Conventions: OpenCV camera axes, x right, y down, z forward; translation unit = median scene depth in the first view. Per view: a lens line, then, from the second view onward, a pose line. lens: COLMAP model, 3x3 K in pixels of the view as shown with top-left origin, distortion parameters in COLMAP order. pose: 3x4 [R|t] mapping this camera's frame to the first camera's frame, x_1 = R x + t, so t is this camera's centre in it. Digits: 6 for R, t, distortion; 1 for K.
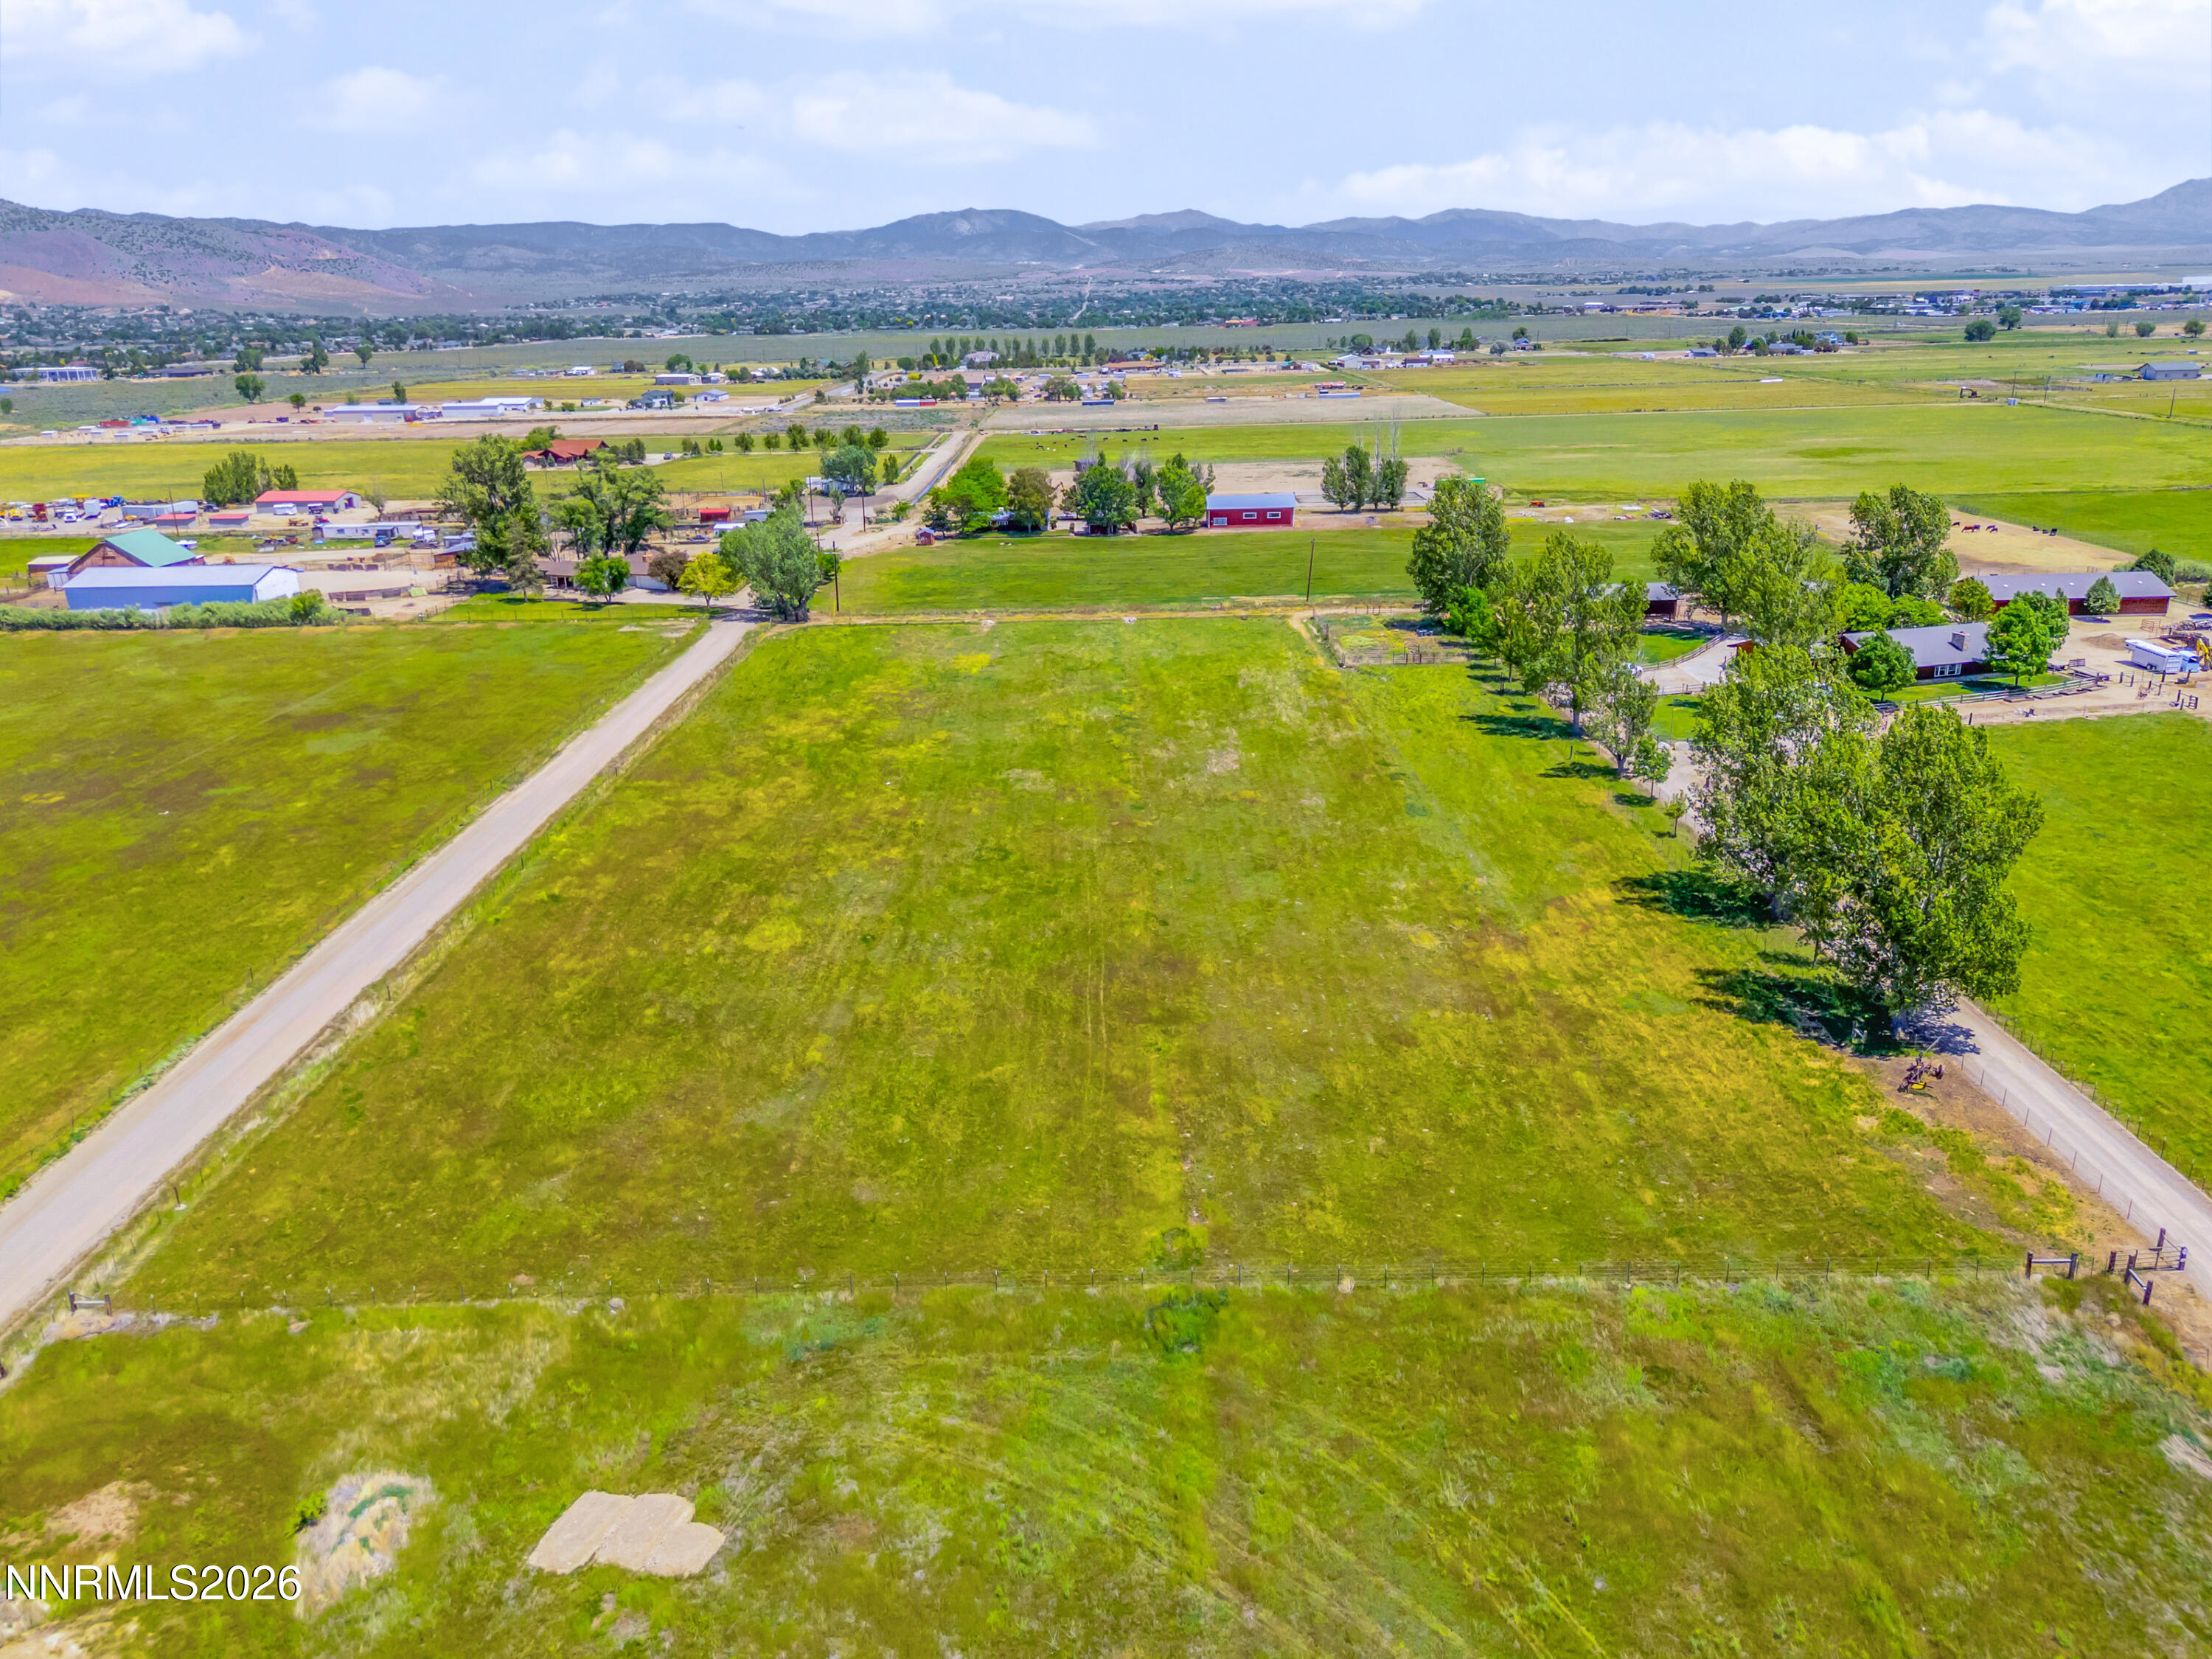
lens RADIAL K [[1656.0, 0, 1097.0], [0, 1656.0, 828.6], [0, 0, 1]] dist [0.046896, -0.039440]
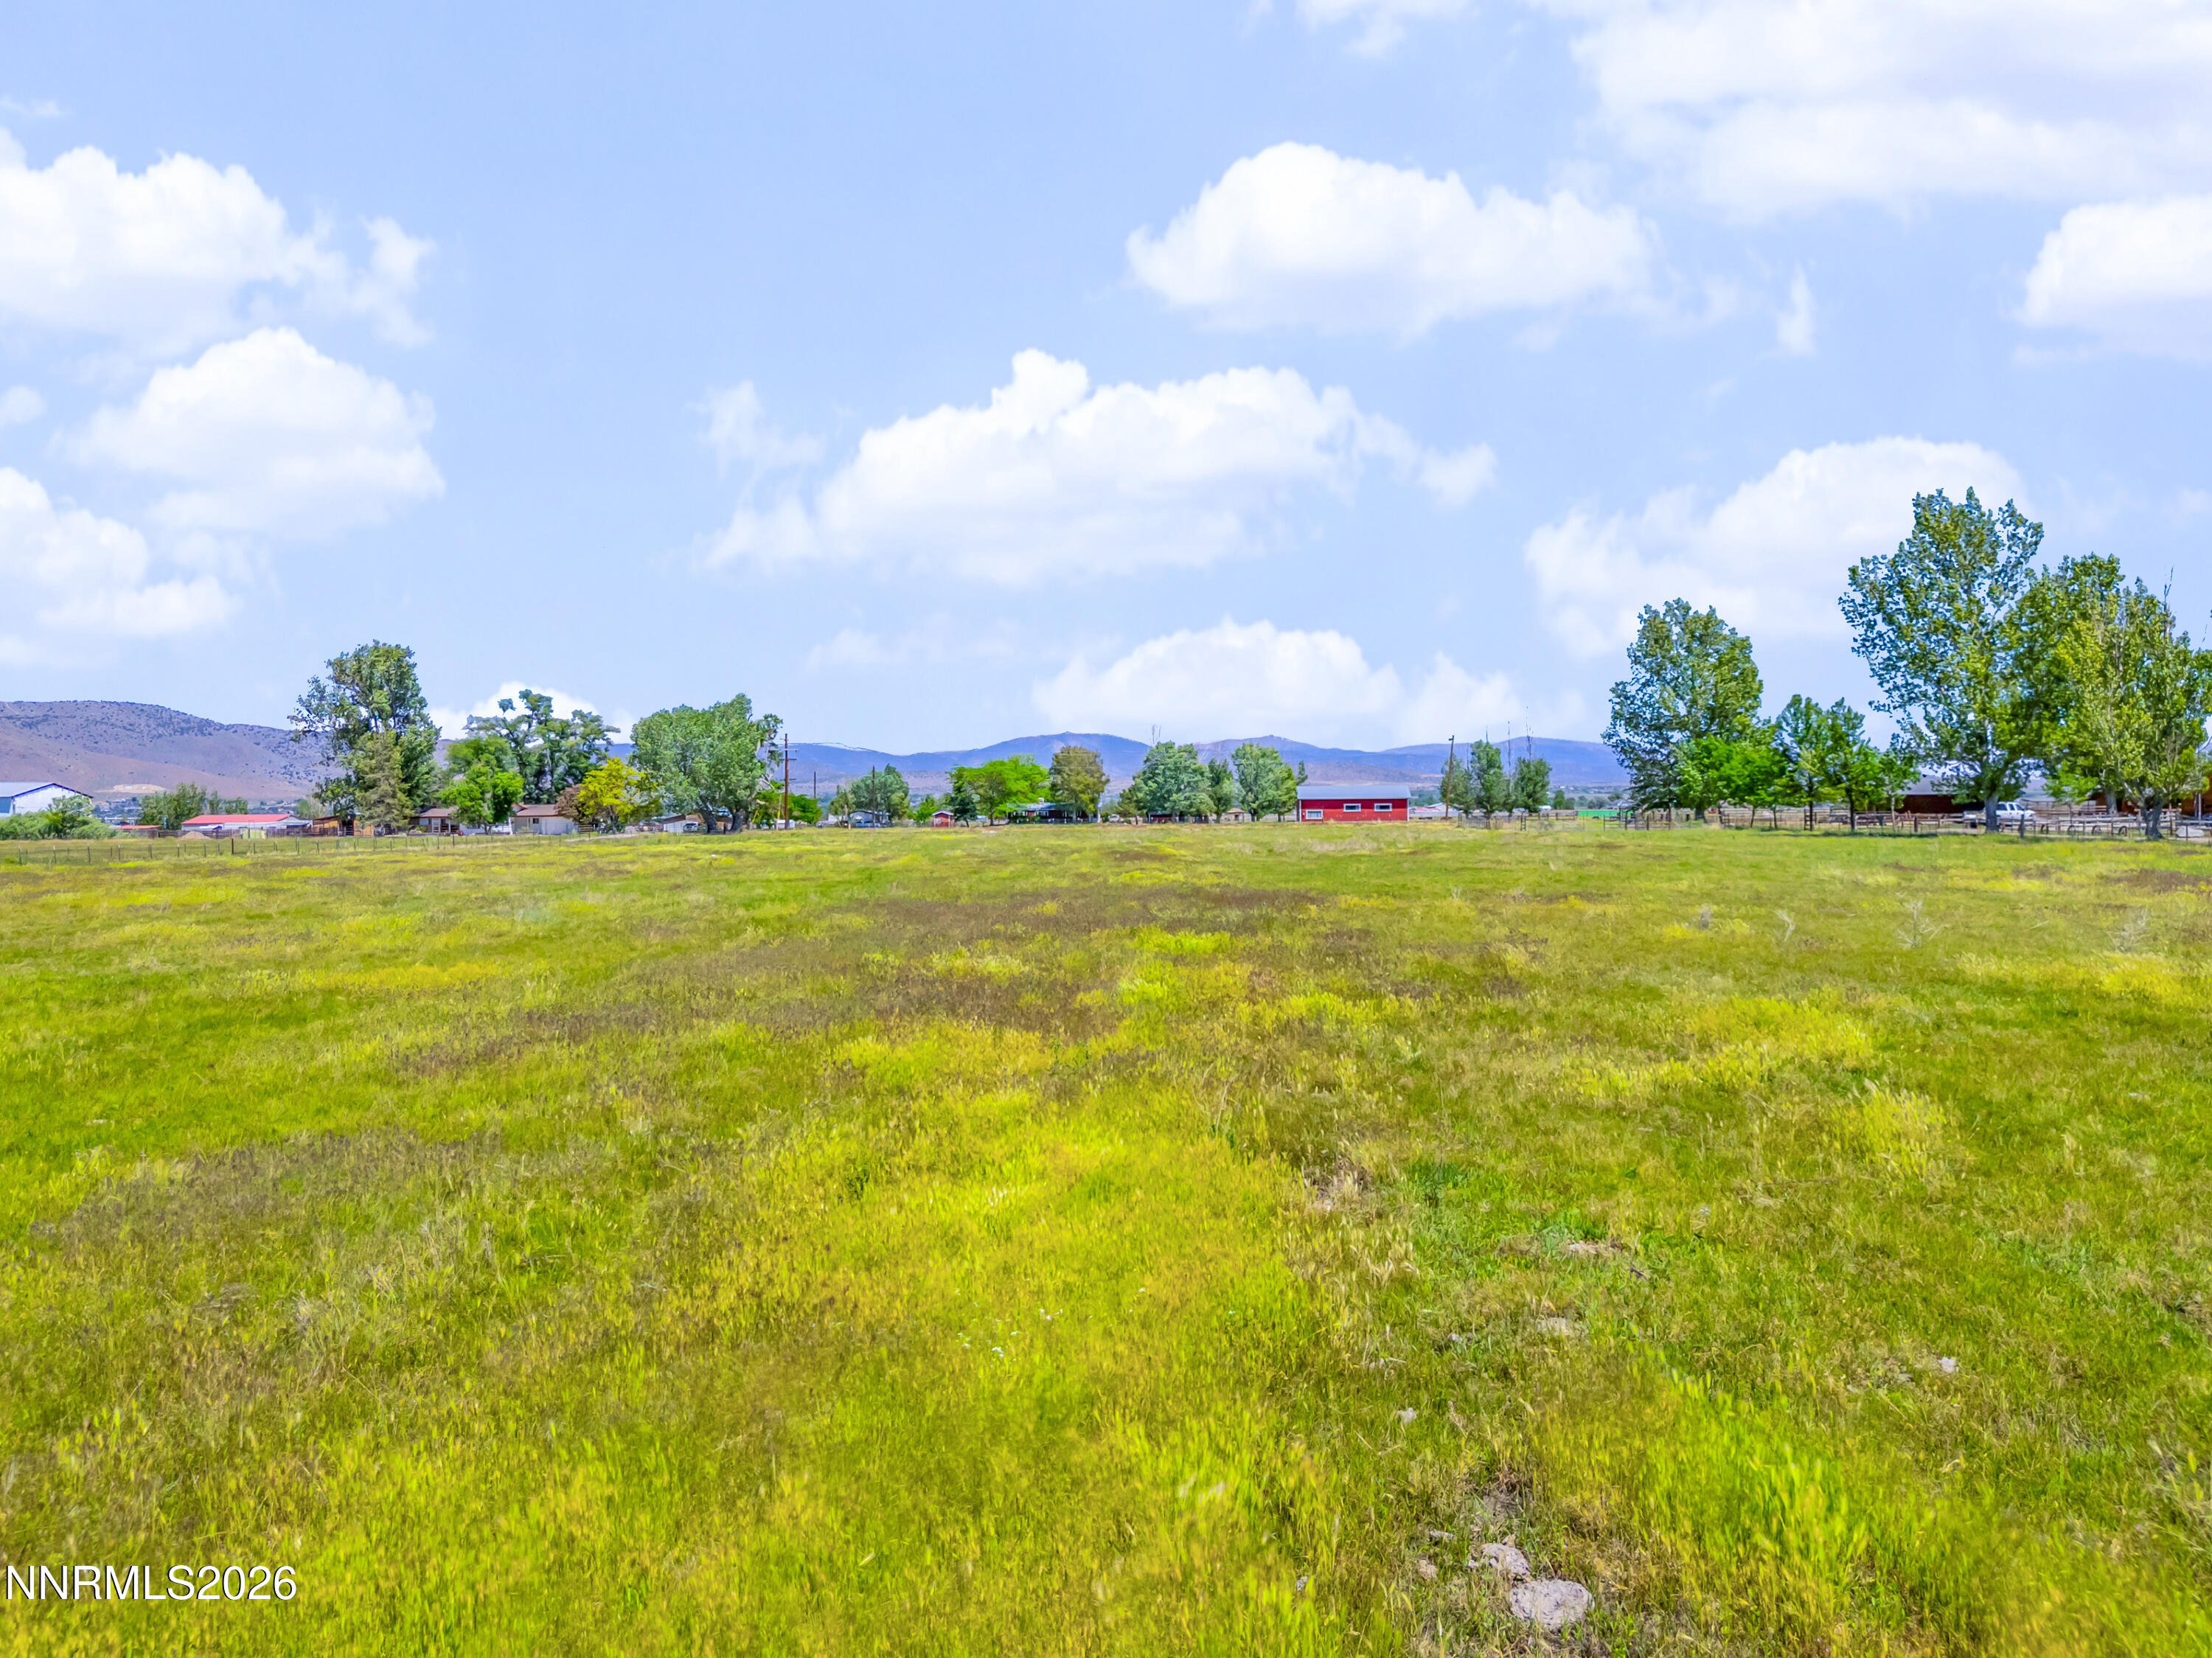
lens RADIAL K [[1655.9, 0, 1117.0], [0, 1655.9, 826.1], [0, 0, 1]] dist [0.046896, -0.039440]
pose [[0.999054, 0.016947, -0.040044, 0.023695], [-0.028121, 0.954227, -0.297760, 0.123816], [0.033165, 0.298604, 0.953801, 0.517610]]
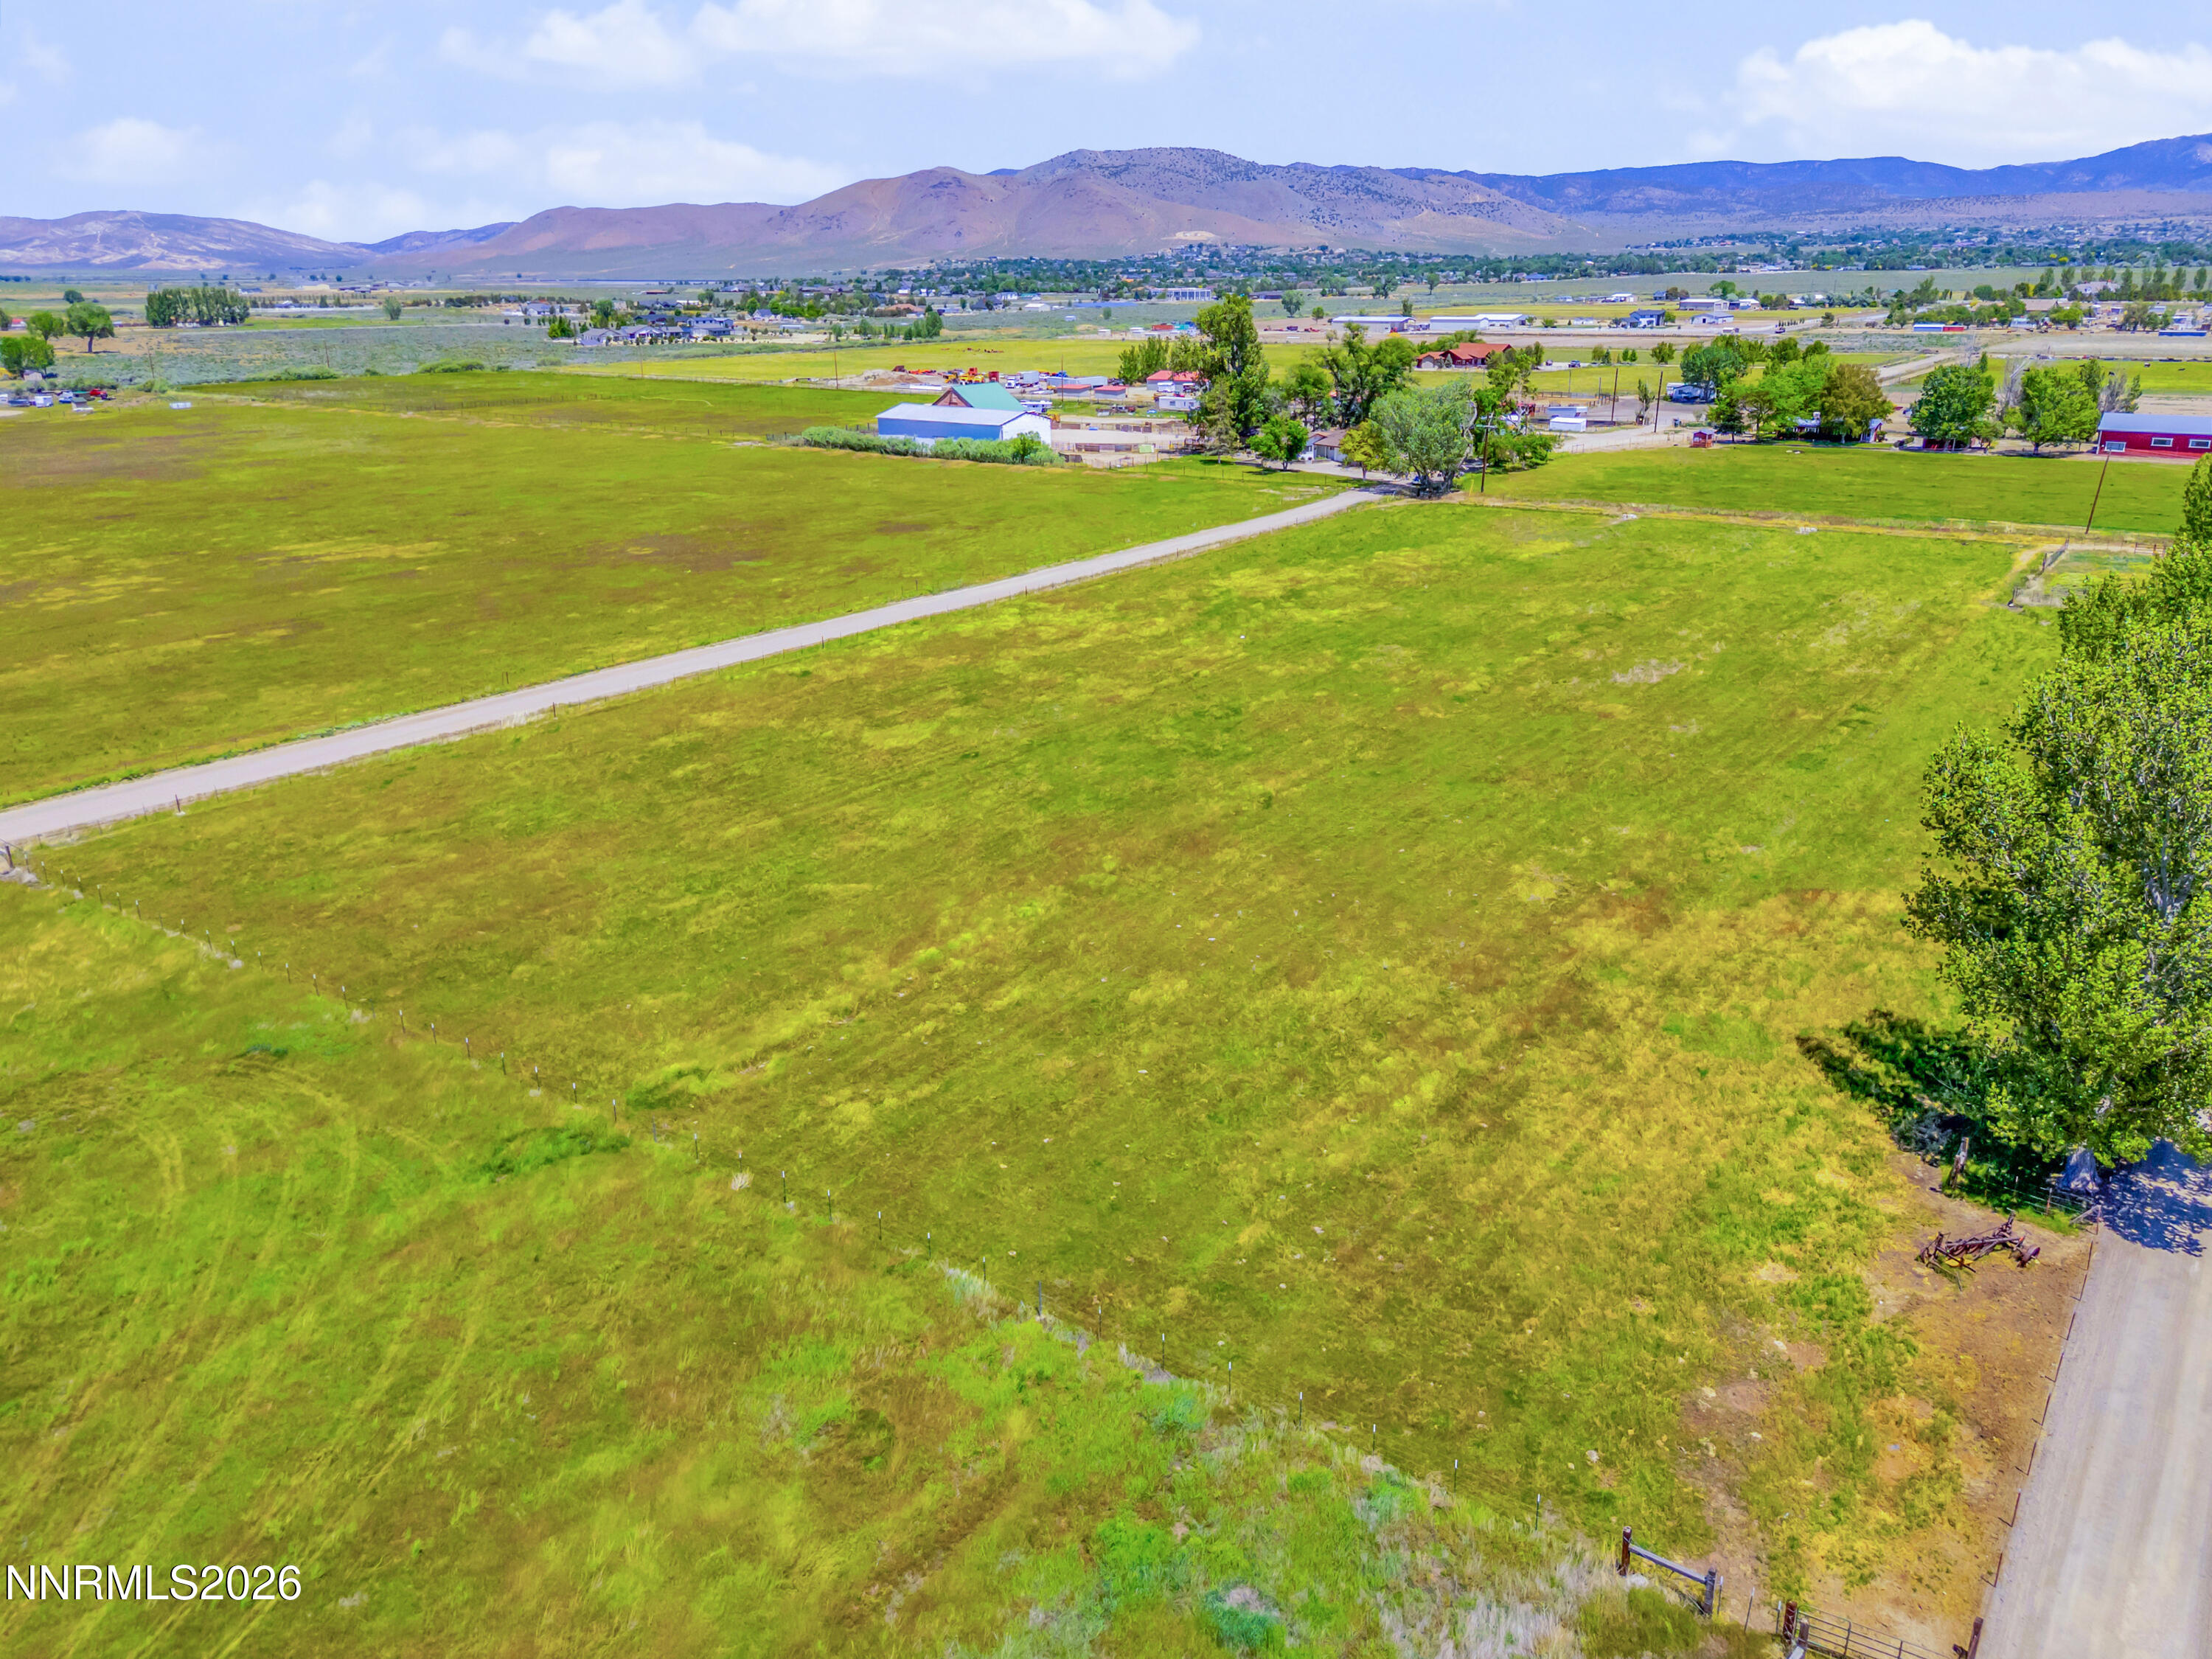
lens RADIAL K [[1656.0, 0, 1084.4], [0, 1656.0, 820.8], [0, 0, 1]] dist [0.046896, -0.039440]
pose [[0.805444, 0.201154, -0.557492, 0.334215], [-0.186560, 0.978875, 0.083662, 0.011322], [0.562543, 0.036621, 0.825956, 0.231428]]
